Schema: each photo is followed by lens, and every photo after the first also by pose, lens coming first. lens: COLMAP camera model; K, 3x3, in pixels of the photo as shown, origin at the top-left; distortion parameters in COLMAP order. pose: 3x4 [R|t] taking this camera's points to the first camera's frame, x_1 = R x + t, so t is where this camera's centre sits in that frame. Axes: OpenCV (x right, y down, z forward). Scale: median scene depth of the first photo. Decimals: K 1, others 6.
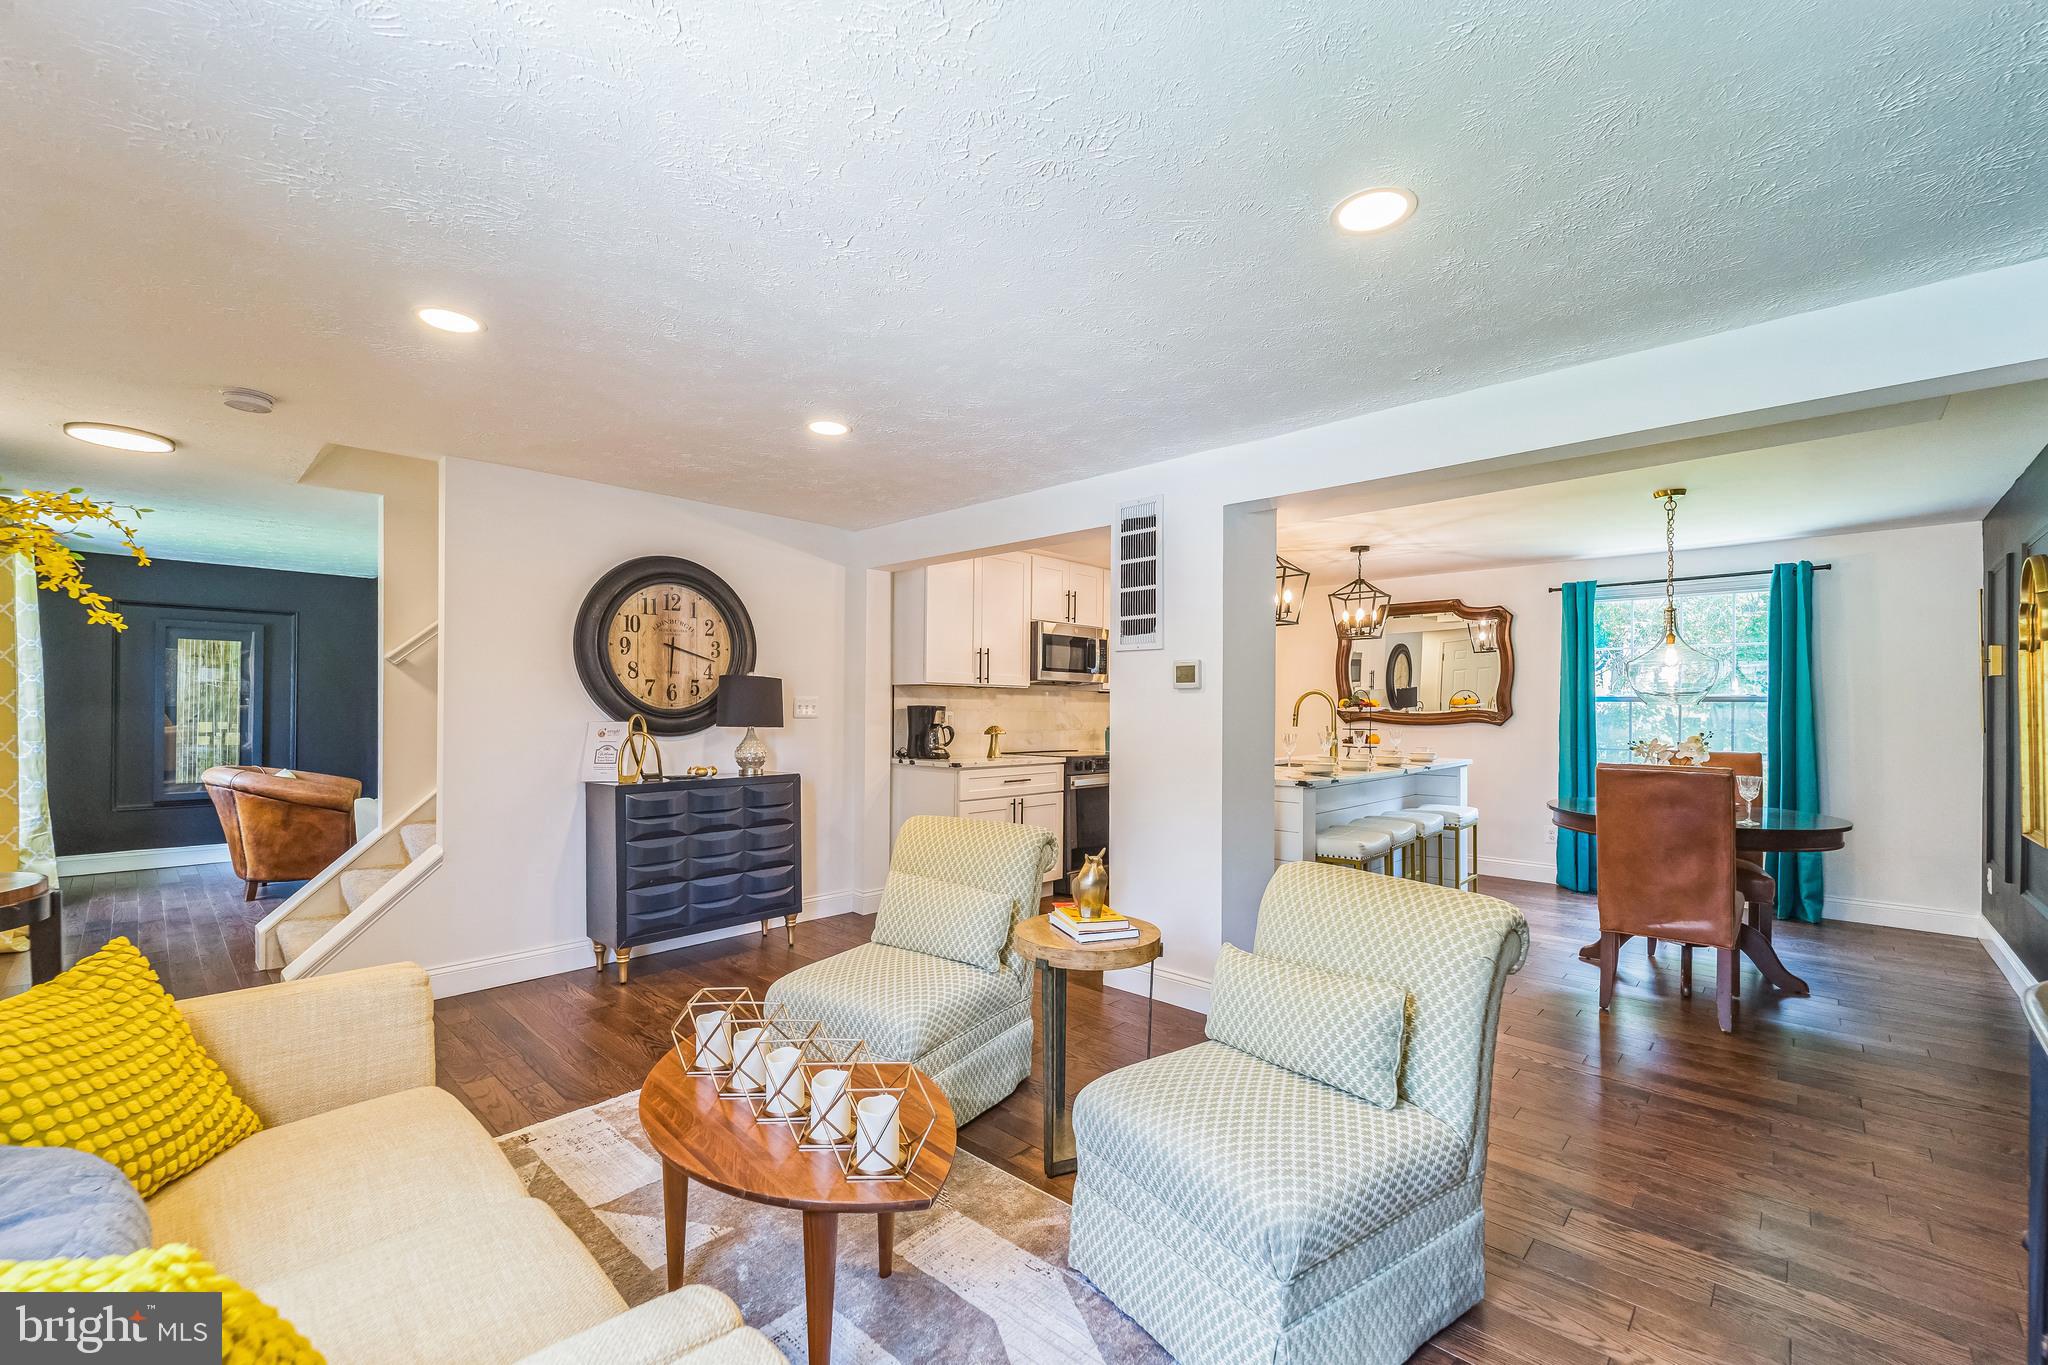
lens RADIAL K [[830.7, 0, 1042.5], [0, 830.7, 700.5], [0, 0, 1]] dist [0.003954, -0.001100]
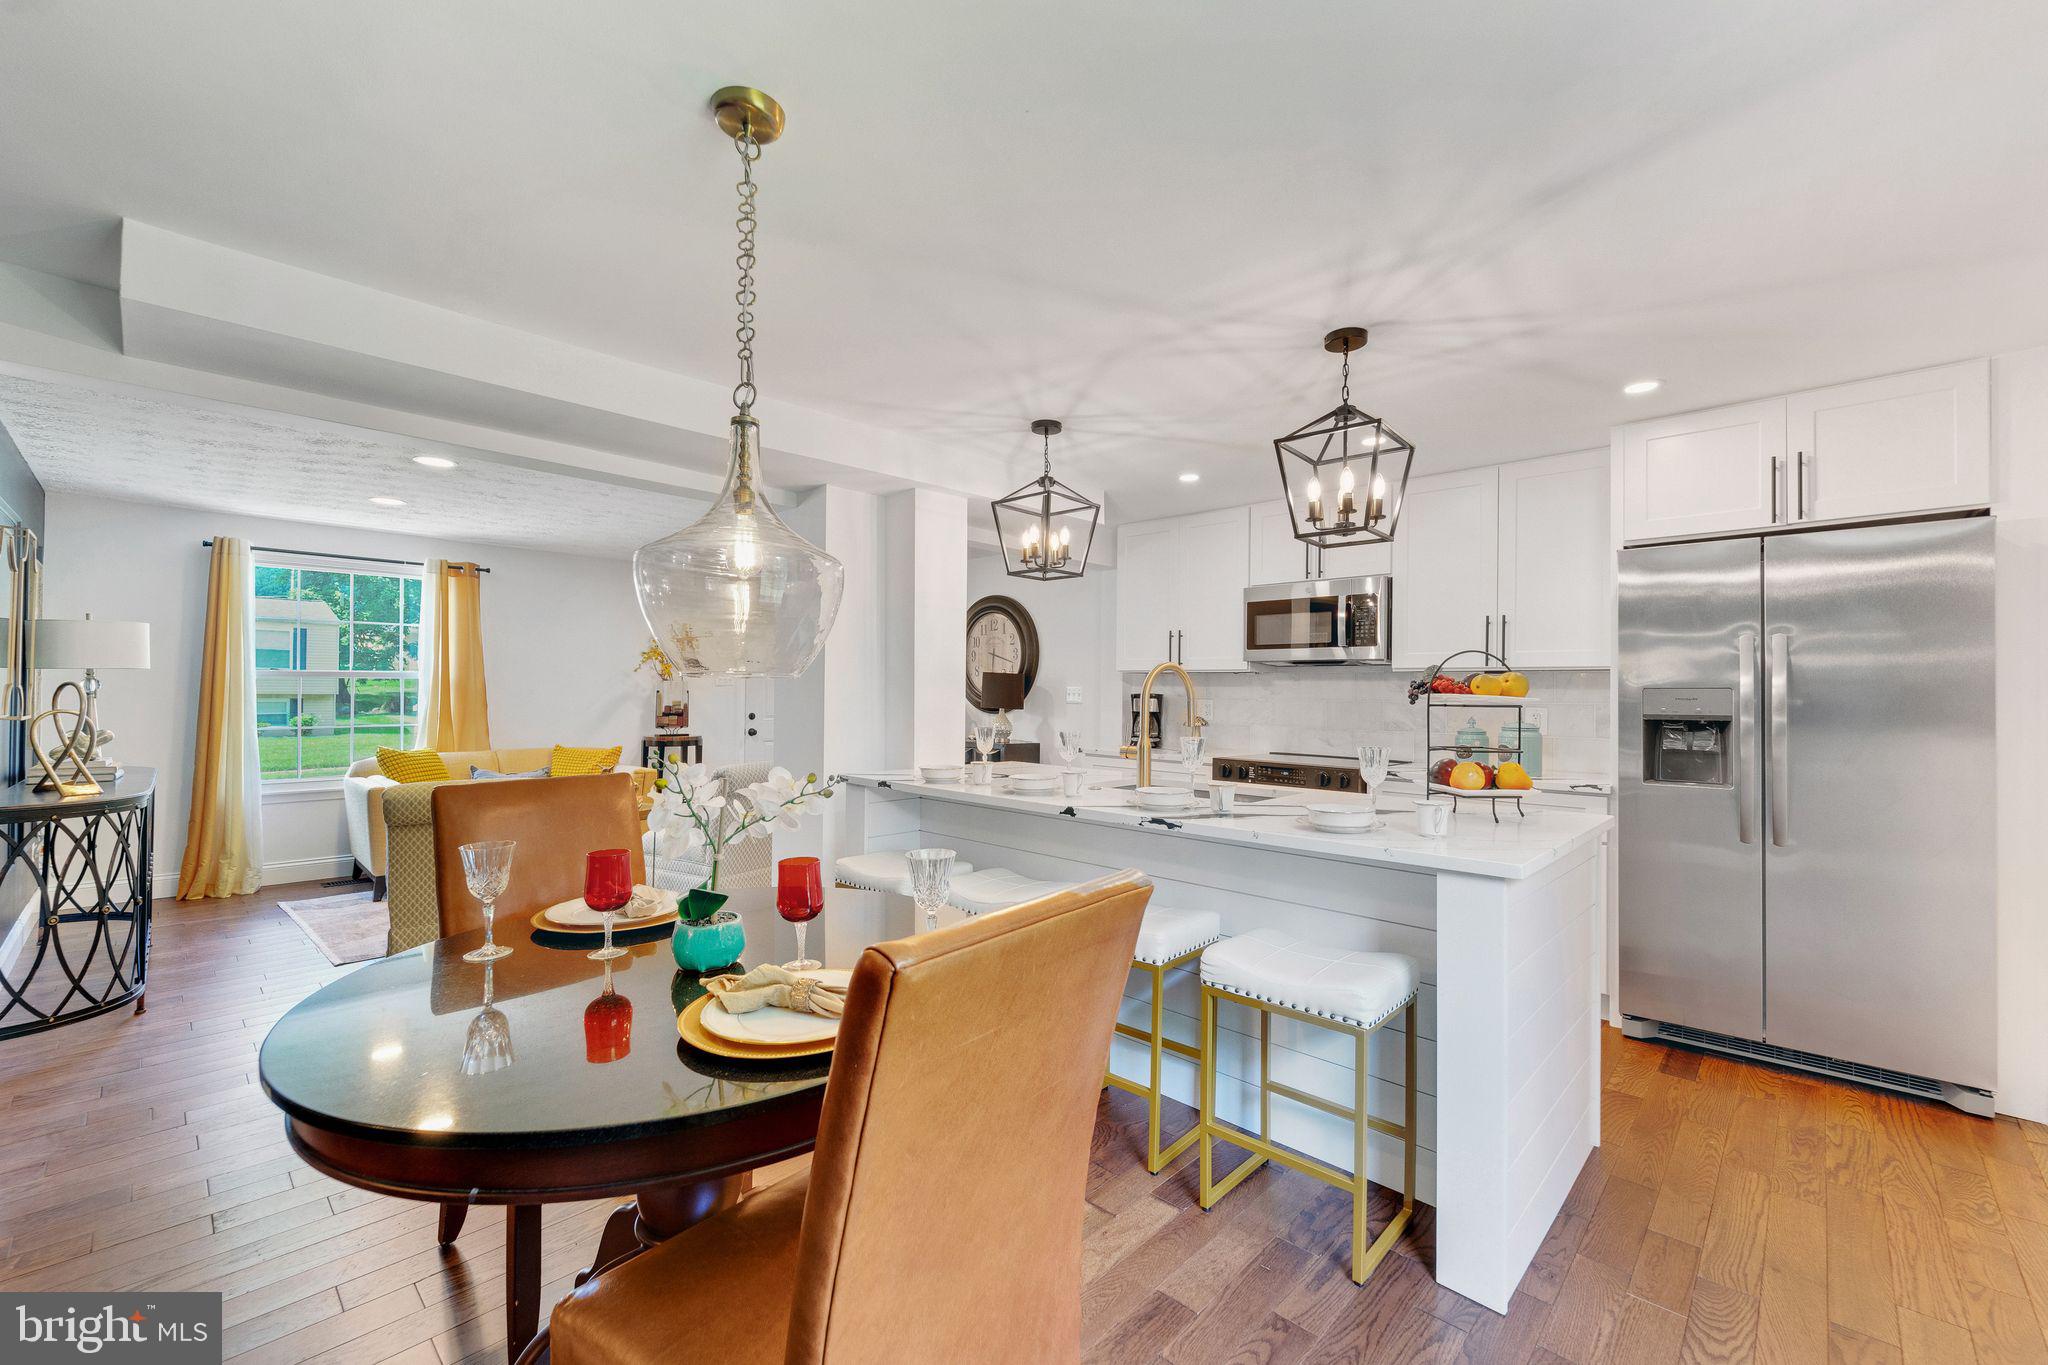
lens RADIAL K [[842.6, 0, 1024.7], [0, 842.6, 685.2], [0, 0, 1]] dist [0.000170, -0.000923]
pose [[-0.019634, -0.013728, -0.999713, 0.888020], [0.000778, 0.999905, -0.013746, 0.010199], [0.999807, -0.001048, -0.019622, 0.885249]]
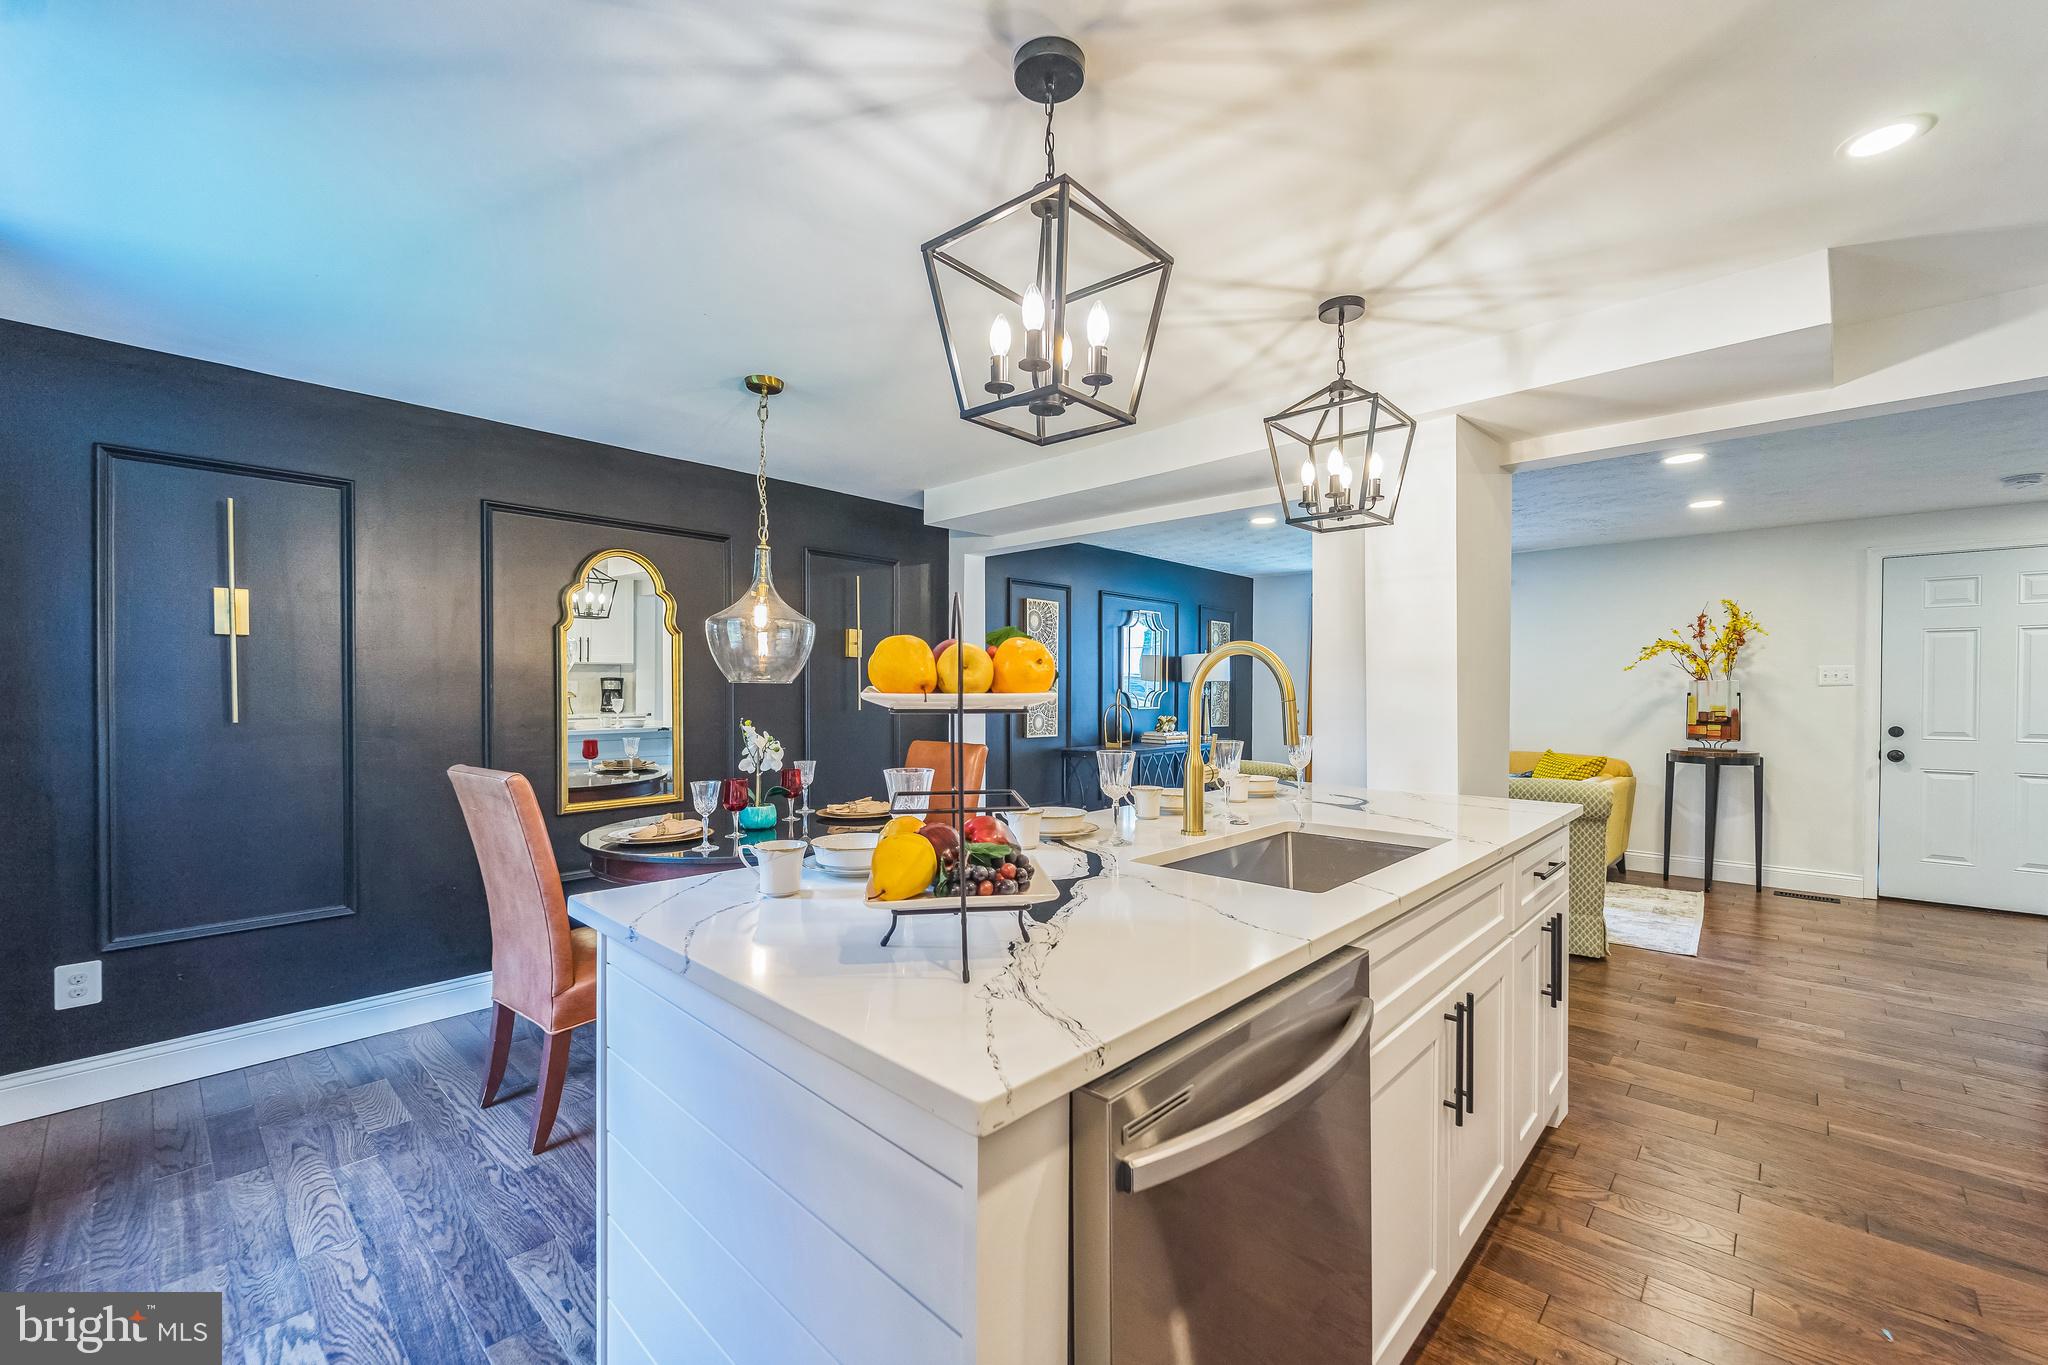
lens RADIAL K [[830.7, 0, 1028.1], [0, 830.7, 692.2], [0, 0, 1]] dist [0.003954, -0.001100]
pose [[-0.999775, -0.008454, 0.019472, 0.403760], [-0.008581, 0.999942, -0.006445, 0.011966], [-0.019416, -0.006610, -0.999790, 1.332723]]
